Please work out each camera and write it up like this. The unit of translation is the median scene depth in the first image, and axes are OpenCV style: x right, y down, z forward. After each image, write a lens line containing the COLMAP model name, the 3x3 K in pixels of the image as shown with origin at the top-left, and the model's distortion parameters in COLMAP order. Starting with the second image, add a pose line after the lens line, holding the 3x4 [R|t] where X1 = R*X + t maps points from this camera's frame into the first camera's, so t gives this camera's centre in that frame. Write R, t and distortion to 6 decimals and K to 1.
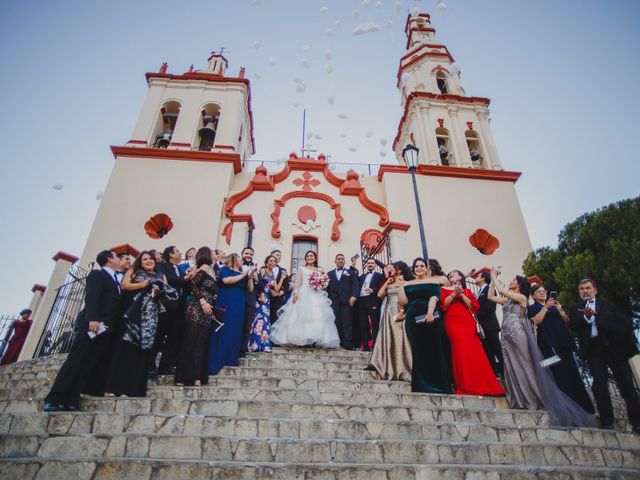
lens RADIAL K [[404.6, 0, 320.0], [0, 404.6, 240.0], [0, 0, 1]] dist [-0.024622, 0.004523]
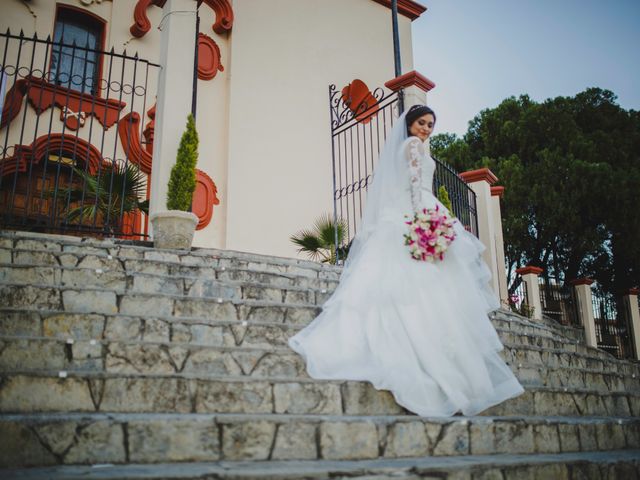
lens RADIAL K [[679.1, 0, 320.0], [0, 679.1, 240.0], [0, 0, 1]] dist [-0.080343, 0.019094]
pose [[0.845806, 0.126641, 0.518242, -1.007733], [-0.264049, 0.943462, 0.200395, 0.075464], [-0.463563, -0.306336, 0.831425, 0.406110]]
